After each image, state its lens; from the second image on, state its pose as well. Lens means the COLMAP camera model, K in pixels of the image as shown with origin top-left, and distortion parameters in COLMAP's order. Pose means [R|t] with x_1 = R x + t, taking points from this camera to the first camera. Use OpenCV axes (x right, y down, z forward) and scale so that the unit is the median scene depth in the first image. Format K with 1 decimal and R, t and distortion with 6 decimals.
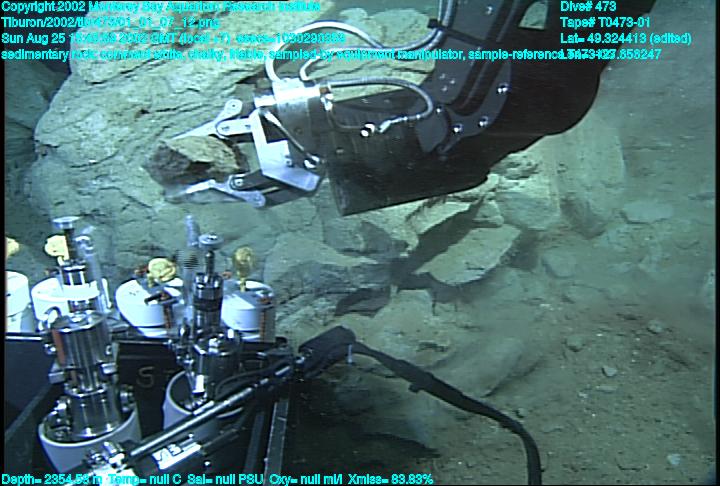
lens RADIAL K [[484.9, 0, 360.0], [0, 484.9, 243.0], [0, 0, 1]] dist [-0.064905, 0.000676]
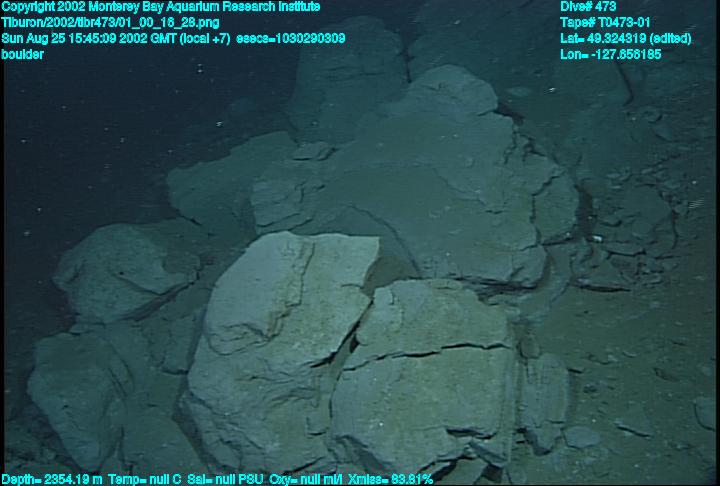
lens RADIAL K [[484.9, 0, 360.0], [0, 484.9, 243.0], [0, 0, 1]] dist [-0.064905, 0.000676]
pose [[0.991581, -0.022707, -0.127483, 0.130144], [0.025737, 0.999423, 0.022172, -0.796408], [0.126906, -0.025266, 0.991593, -0.598563]]
